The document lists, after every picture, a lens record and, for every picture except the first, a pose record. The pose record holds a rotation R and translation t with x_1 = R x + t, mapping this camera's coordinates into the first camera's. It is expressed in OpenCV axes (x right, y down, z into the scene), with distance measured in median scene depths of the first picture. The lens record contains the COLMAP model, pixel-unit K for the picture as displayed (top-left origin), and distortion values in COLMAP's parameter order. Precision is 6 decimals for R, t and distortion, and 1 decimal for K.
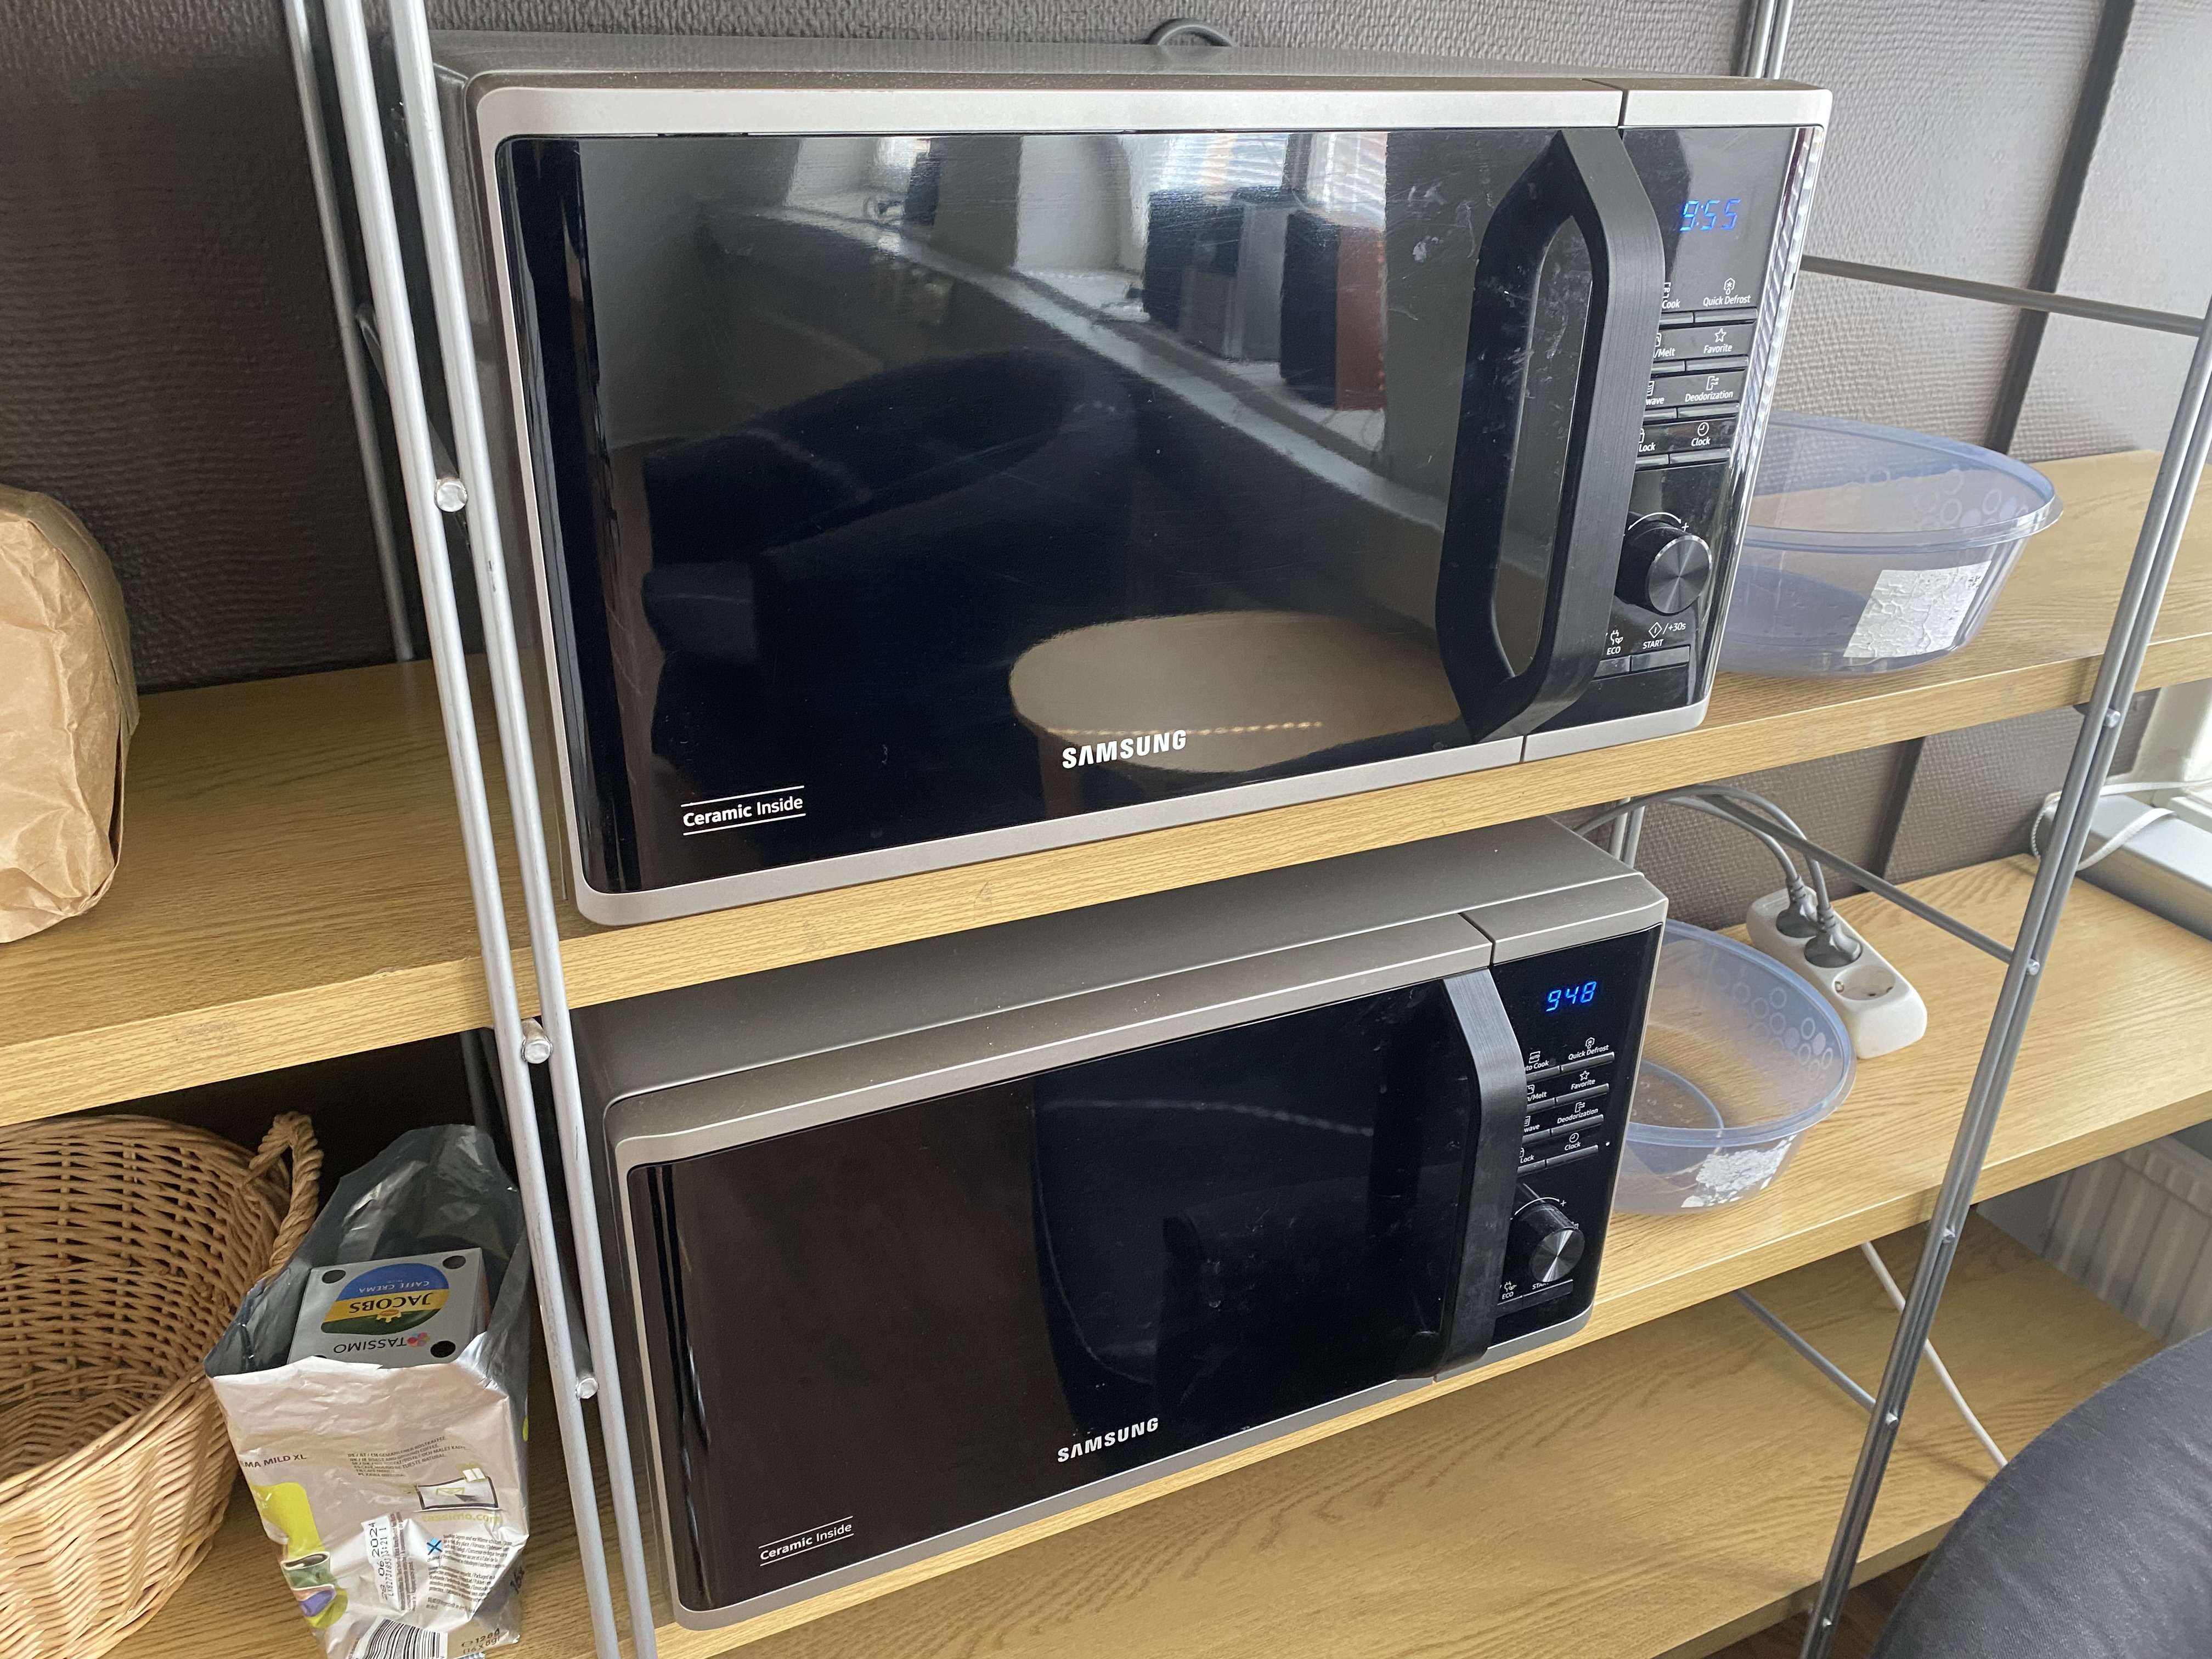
lens RADIAL K [[1683.4, 0, 1085.8], [0, 1683.4, 831.7], [0, 0, 1]] dist [0.018838, -0.020634]
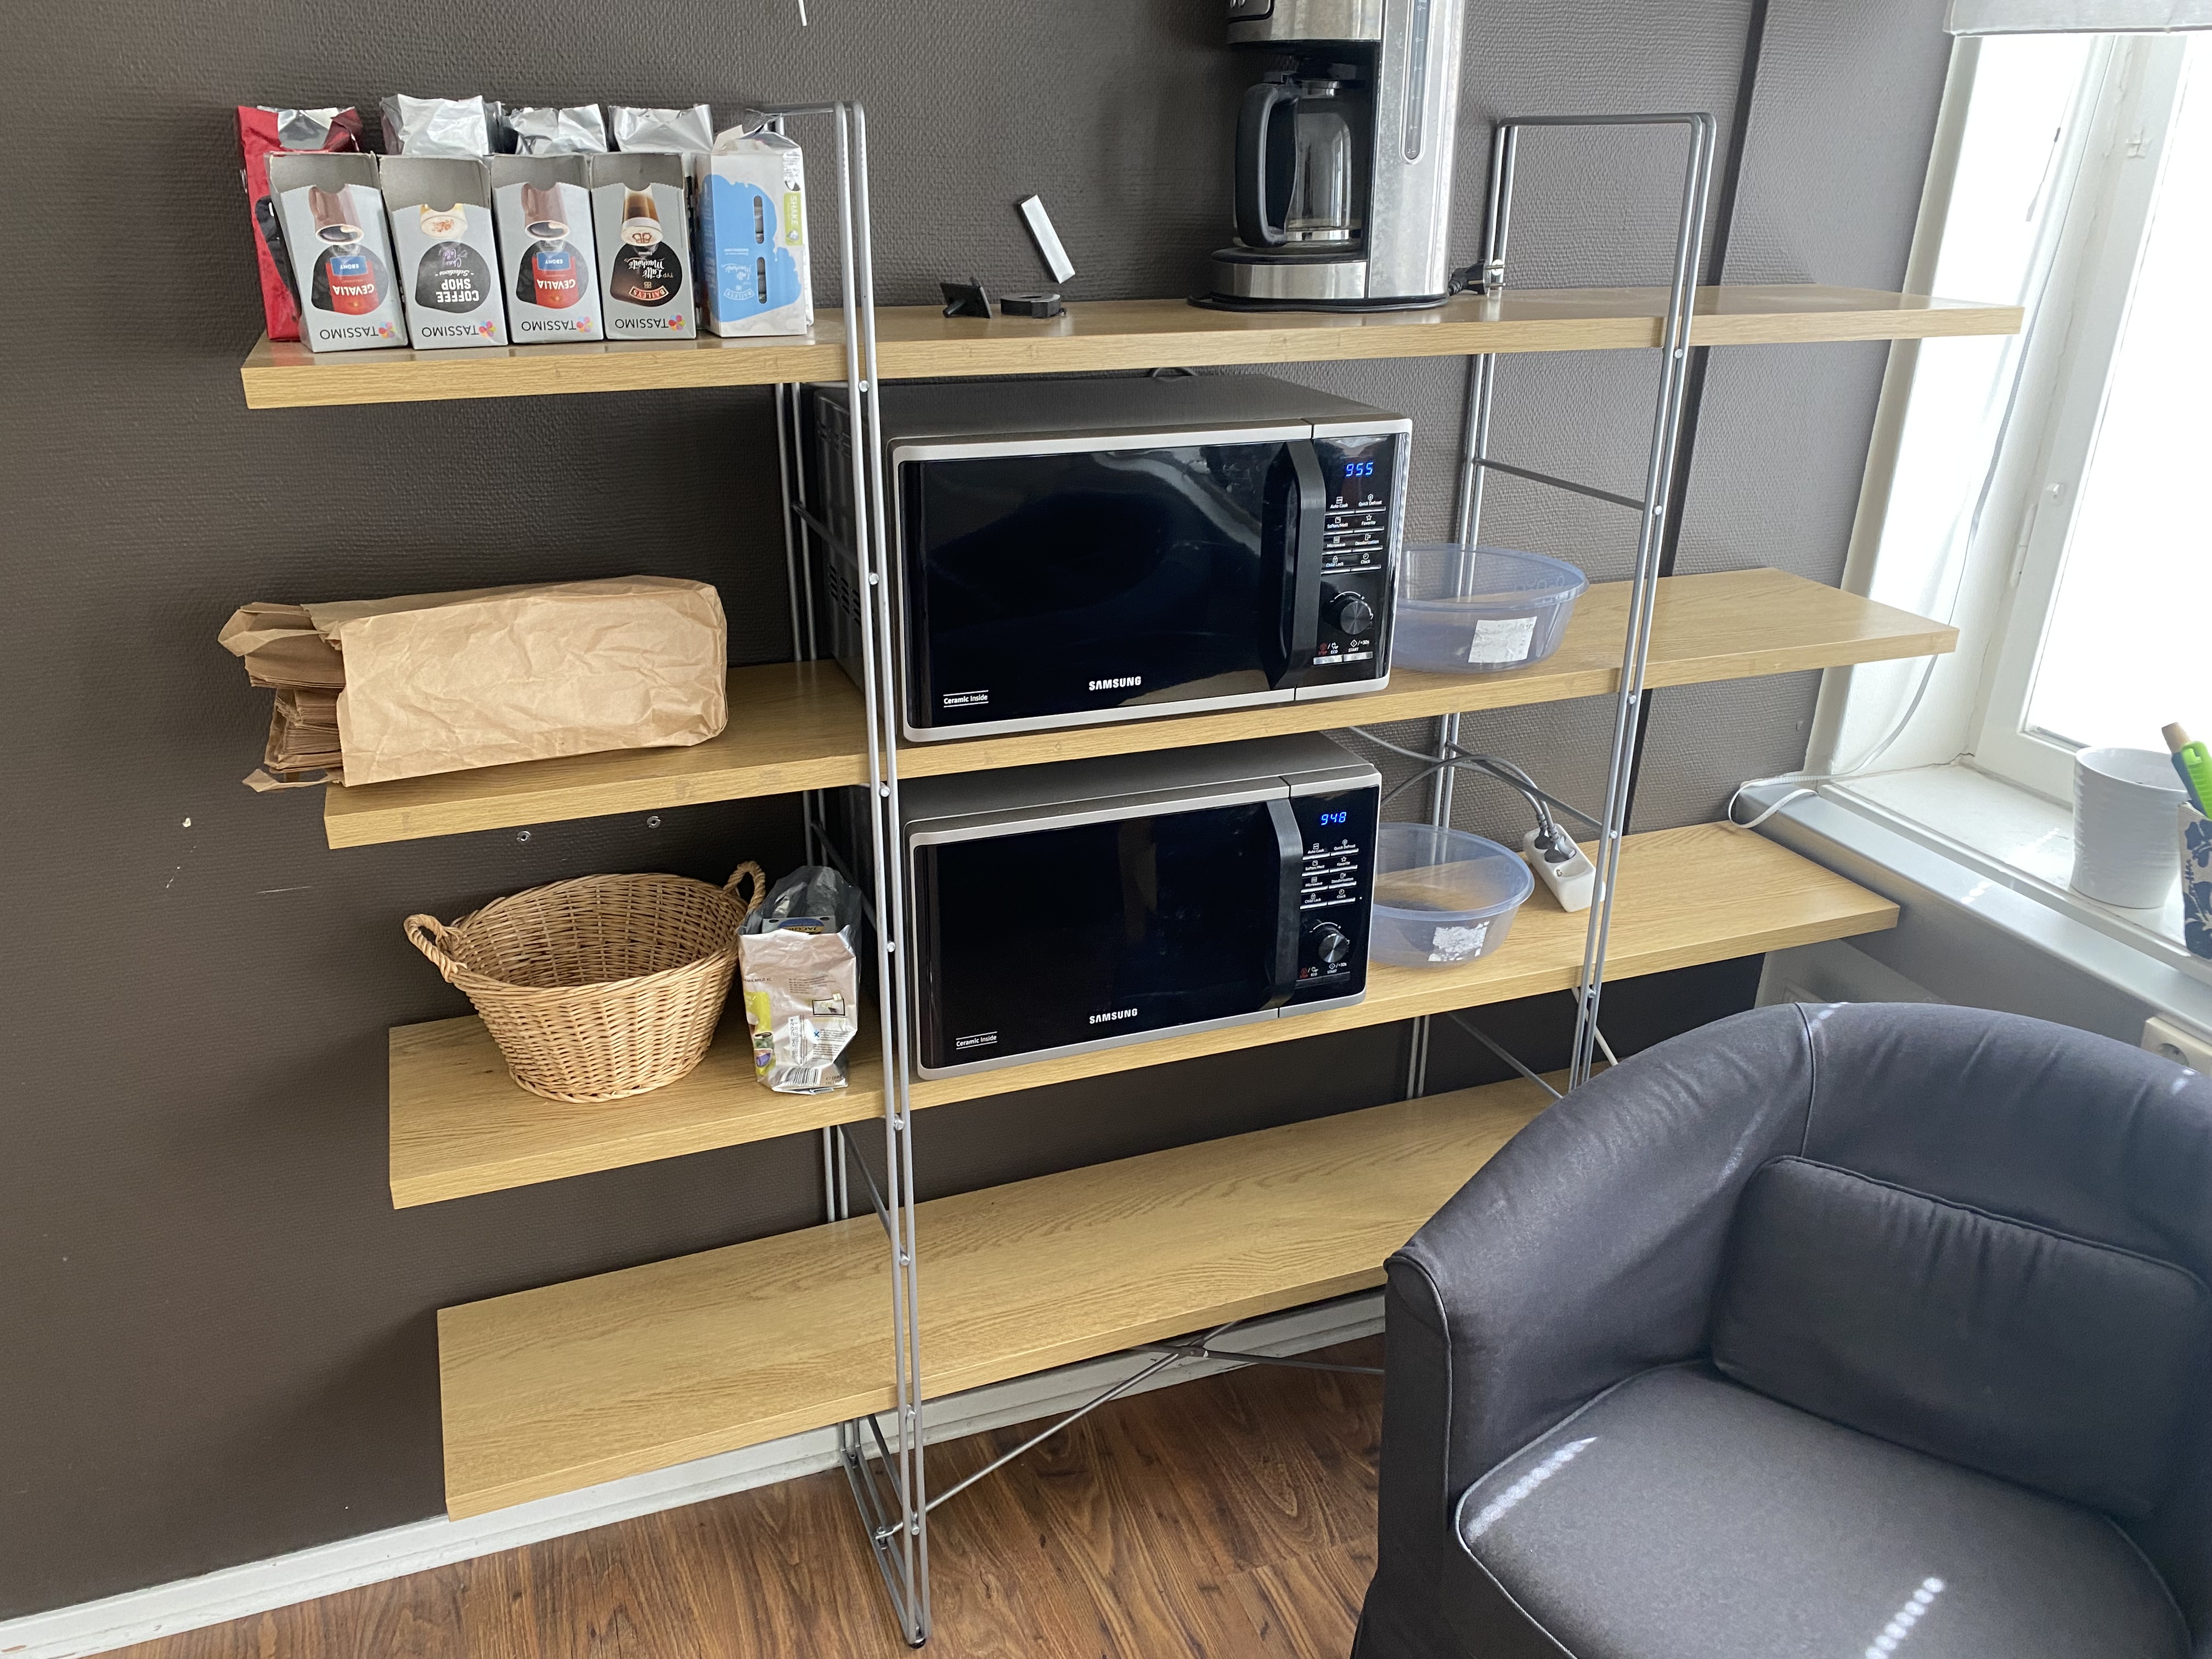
lens RADIAL K [[1683.4, 0, 1084.4], [0, 1683.4, 834.4], [0, 0, 1]] dist [0.018838, -0.020634]
pose [[0.997467, 0.012345, -0.070047, 0.126644], [-0.017097, 0.997562, -0.067653, 0.278414], [0.069041, 0.068679, 0.995247, -1.186908]]
